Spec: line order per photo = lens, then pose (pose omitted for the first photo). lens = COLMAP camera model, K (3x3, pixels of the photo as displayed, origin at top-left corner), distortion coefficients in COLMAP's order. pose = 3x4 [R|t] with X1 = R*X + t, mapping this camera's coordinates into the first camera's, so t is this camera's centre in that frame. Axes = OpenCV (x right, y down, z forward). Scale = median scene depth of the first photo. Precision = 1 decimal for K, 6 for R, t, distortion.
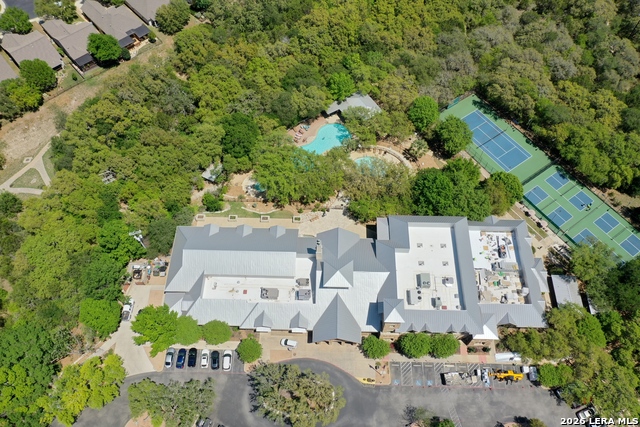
lens RADIAL K [[504.2, 0, 320.0], [0, 504.2, 213.5], [0, 0, 1]] dist [-0.000267, -0.000100]
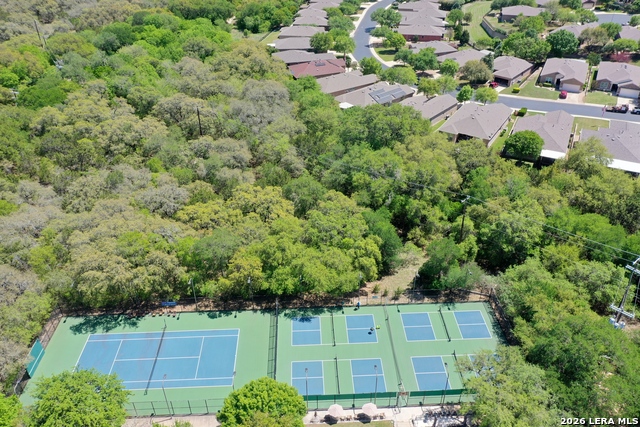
lens RADIAL K [[504.2, 0, 320.0], [0, 504.2, 213.5], [0, 0, 1]] dist [-0.000267, -0.000100]
pose [[0.544771, -0.465812, 0.697311, 0.158527], [0.719745, 0.686443, -0.103745, -0.082273], [-0.430339, 0.558404, 0.709220, 0.528661]]
